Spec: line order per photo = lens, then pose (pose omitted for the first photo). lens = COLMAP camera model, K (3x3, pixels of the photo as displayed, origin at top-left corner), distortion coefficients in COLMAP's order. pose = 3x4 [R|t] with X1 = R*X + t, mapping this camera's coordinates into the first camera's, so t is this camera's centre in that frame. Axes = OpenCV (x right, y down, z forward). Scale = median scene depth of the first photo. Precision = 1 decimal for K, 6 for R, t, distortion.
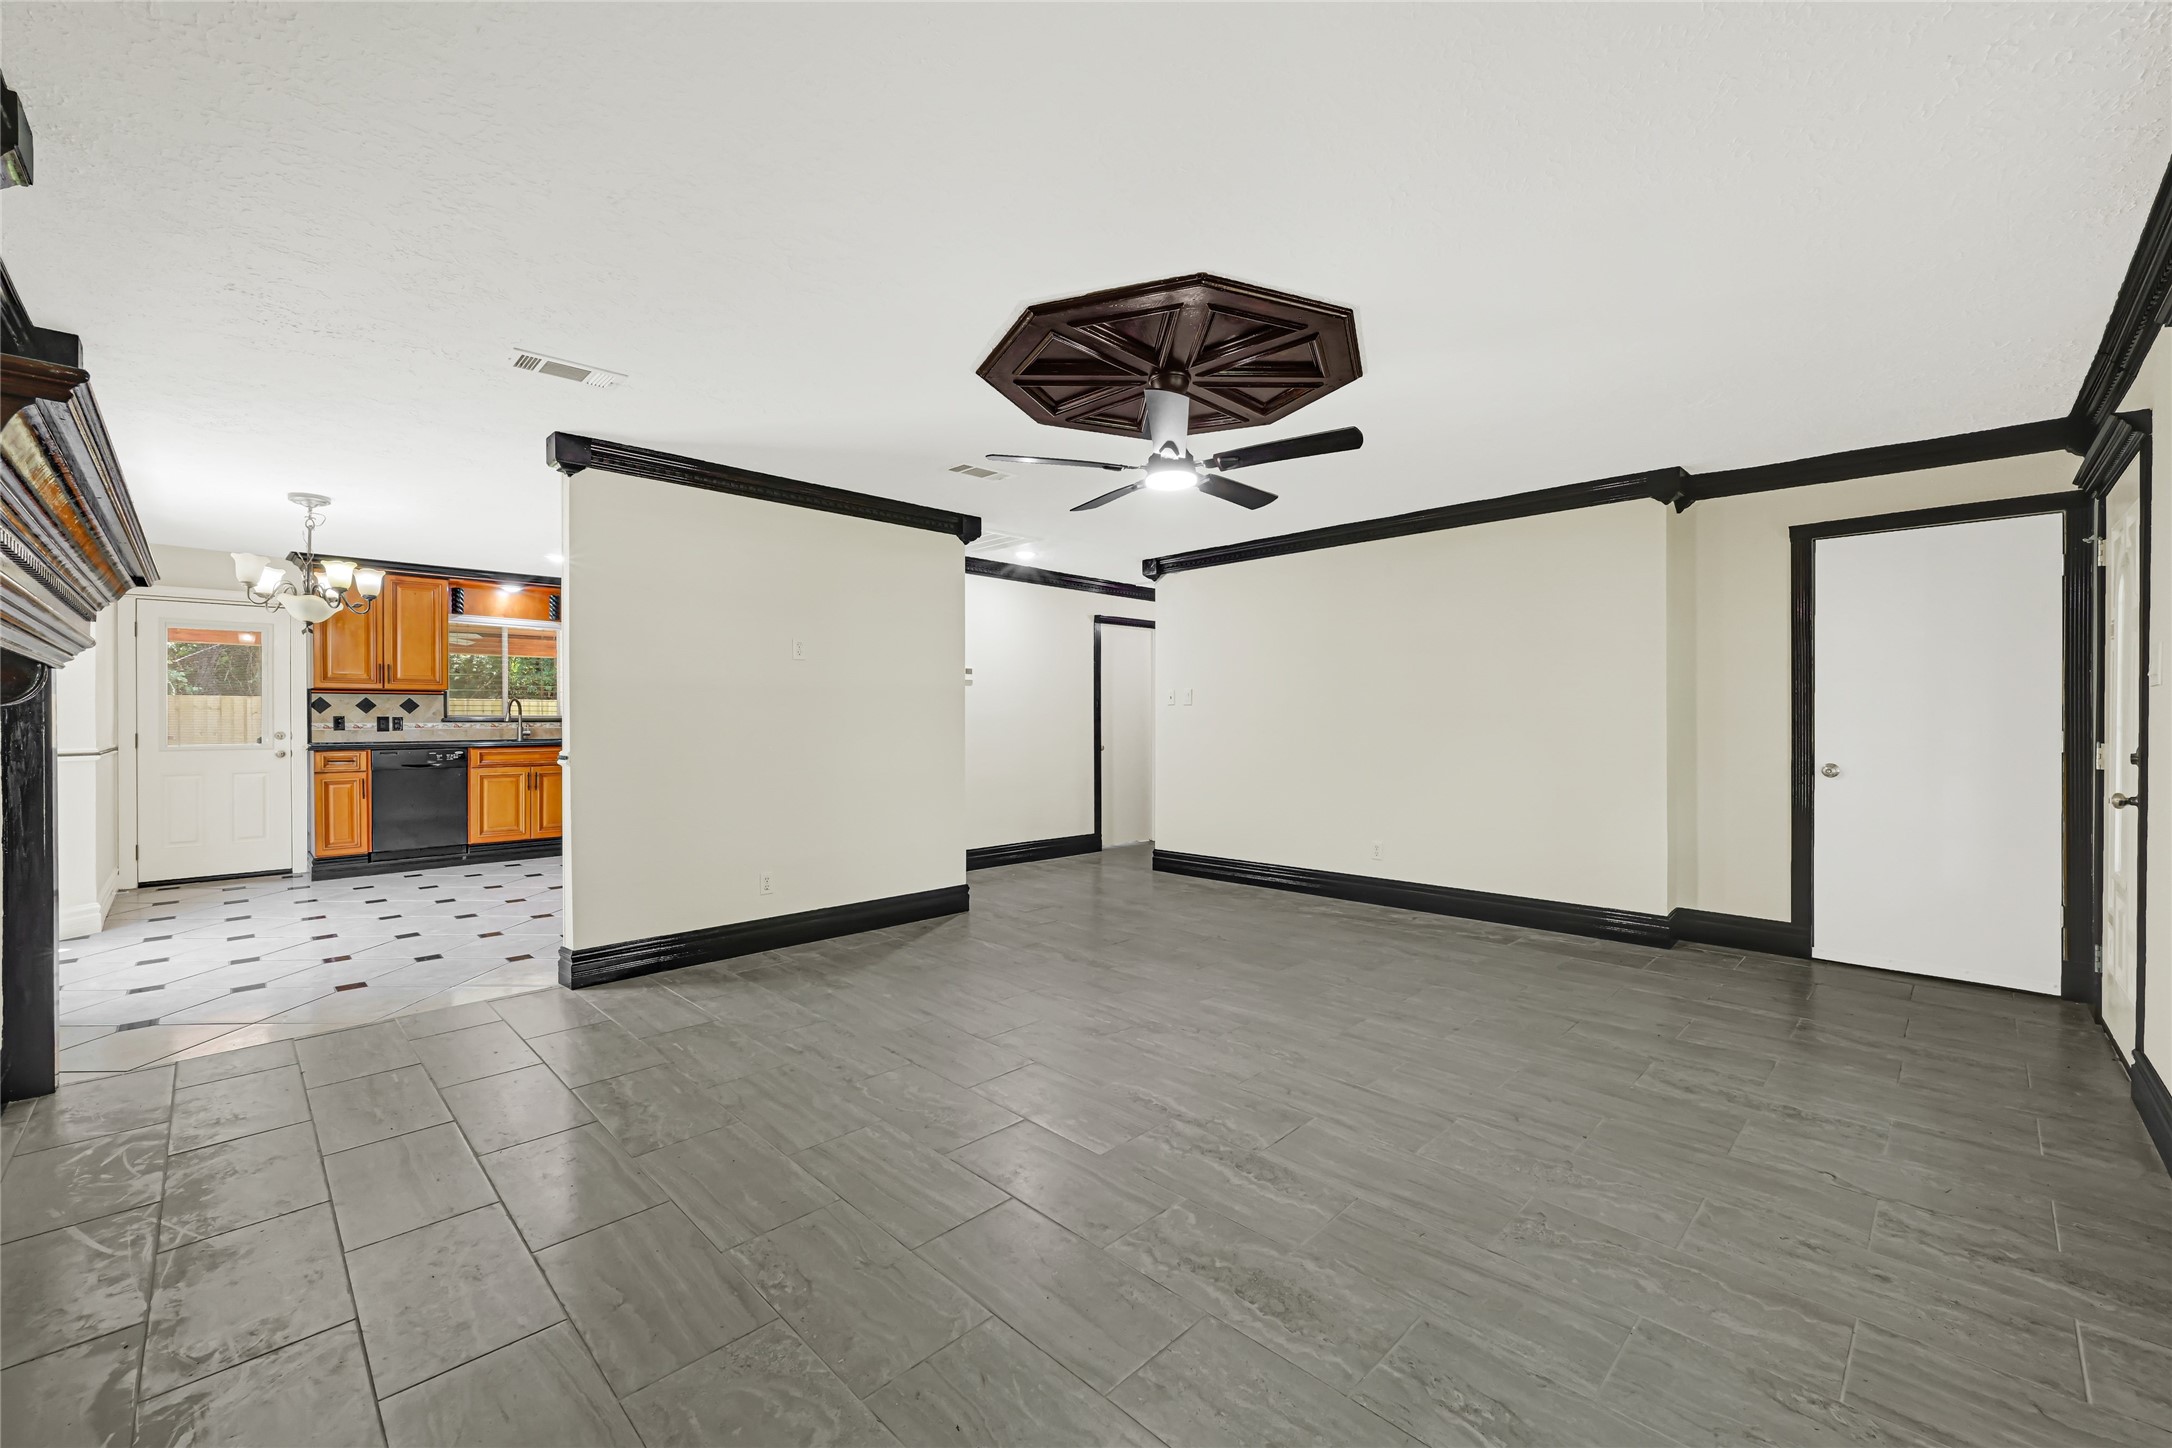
lens RADIAL K [[879.9, 0, 1100.0], [0, 879.9, 723.3], [0, 0, 1]] dist [-0.002893, 0.000495]
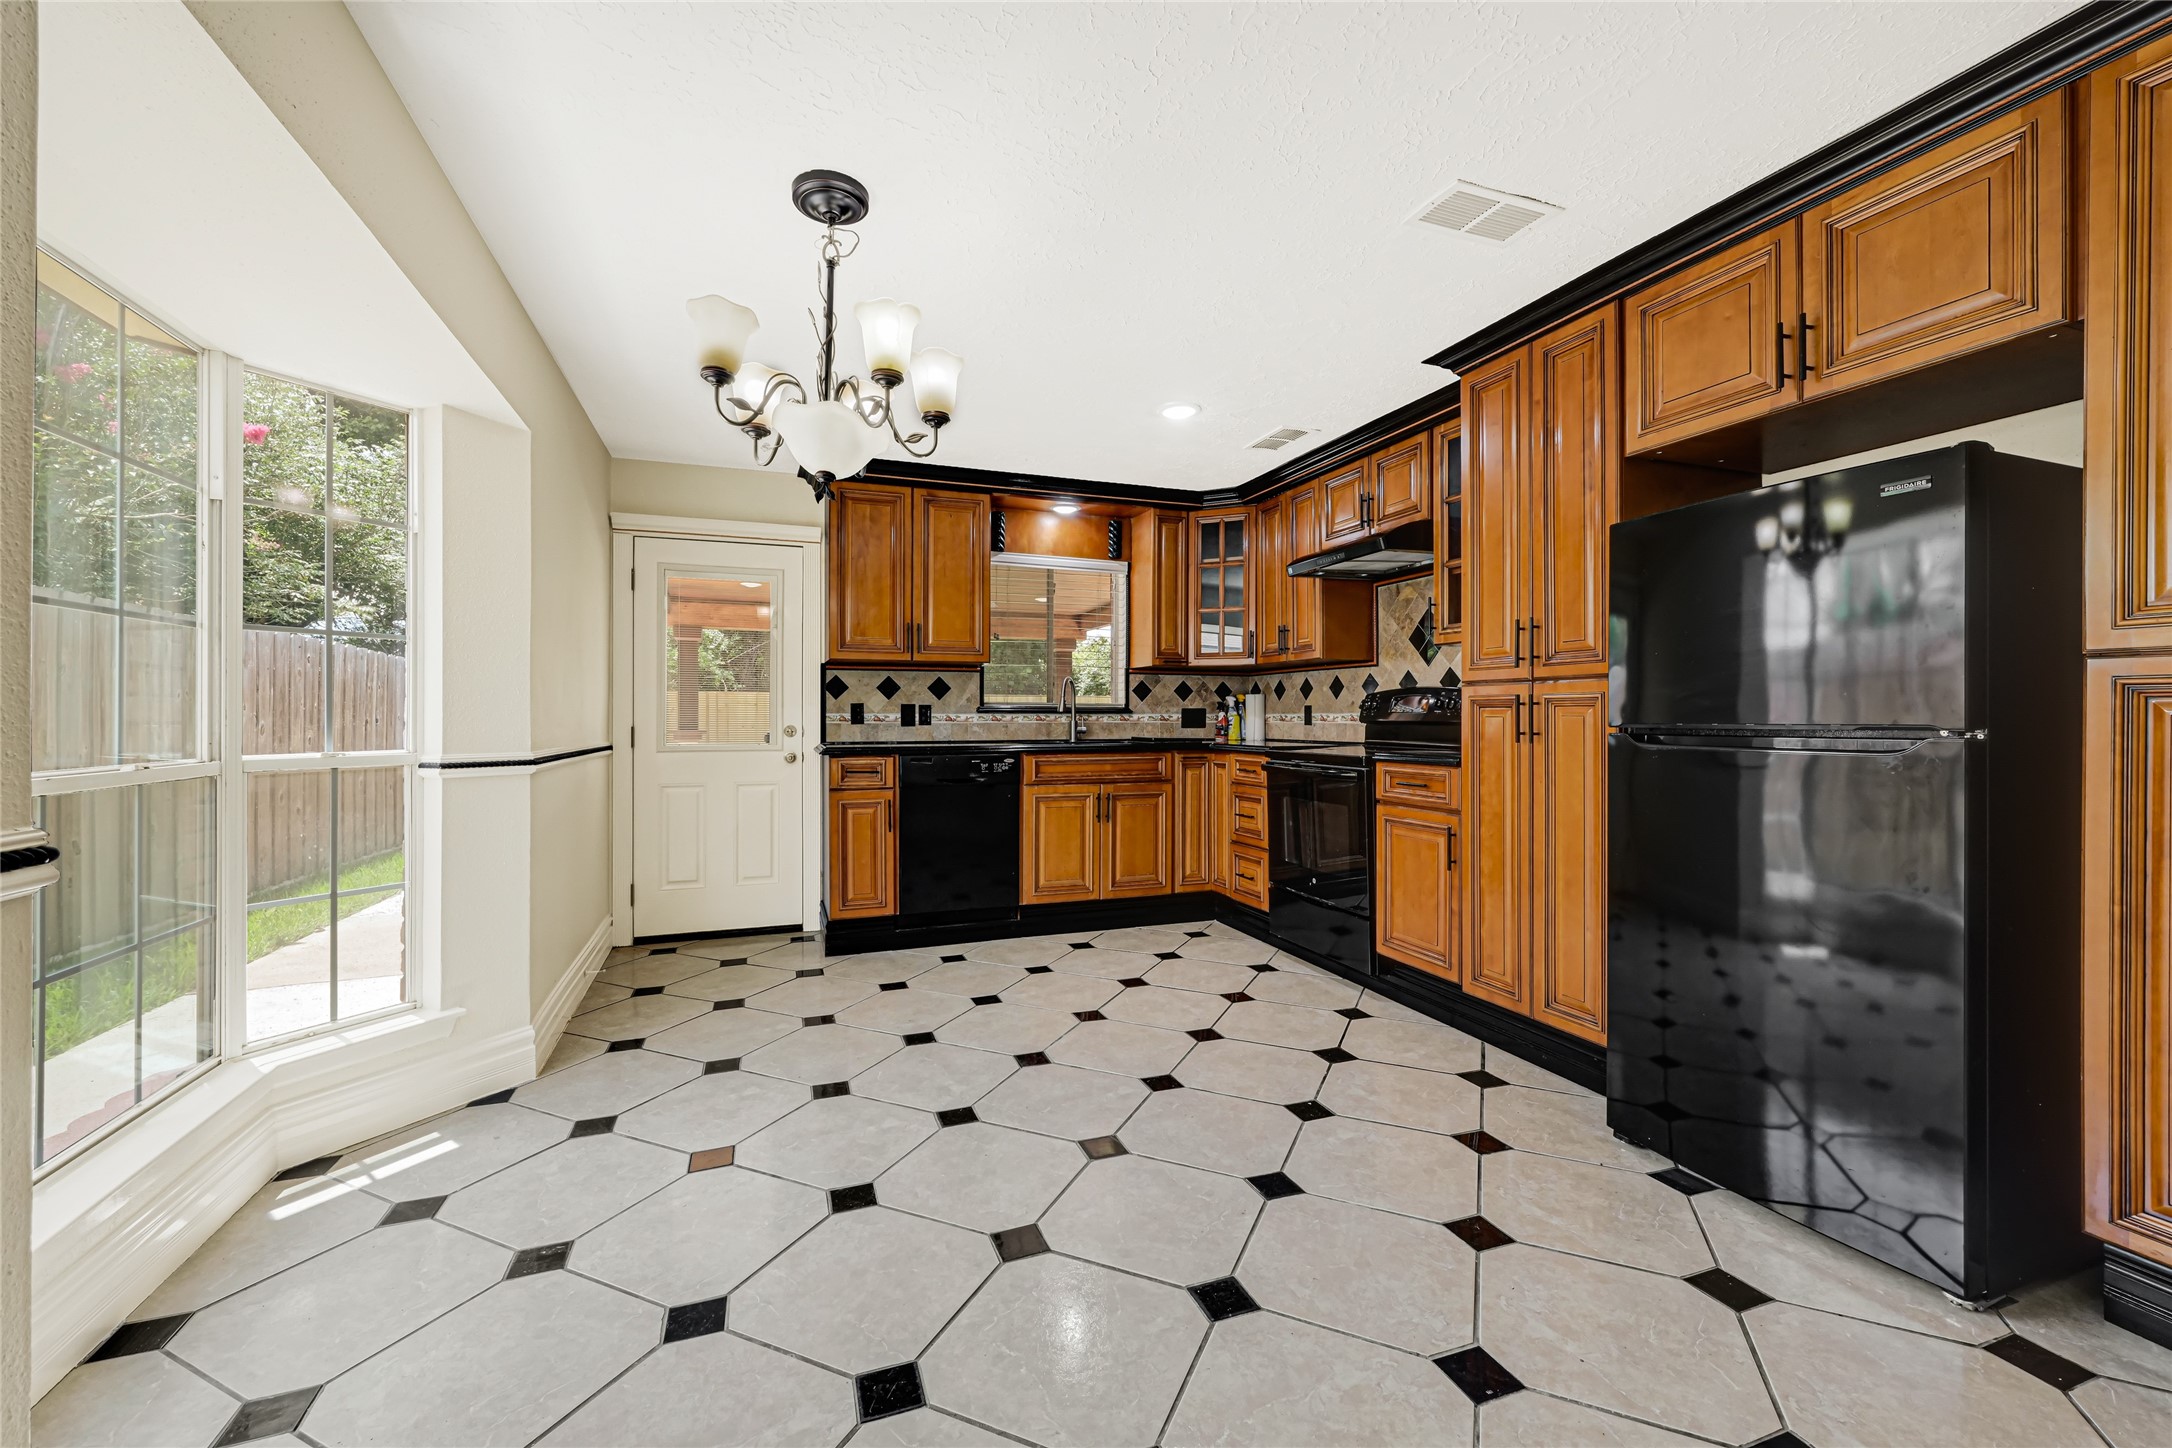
lens RADIAL K [[879.9, 0, 1090.2], [0, 879.9, 717.7], [0, 0, 1]] dist [-0.002893, 0.000495]
pose [[0.906888, 0.003008, -0.421361, -0.410571], [-0.004702, 0.999985, -0.002980, 0.004073], [0.421345, 0.004684, 0.906888, 0.452169]]
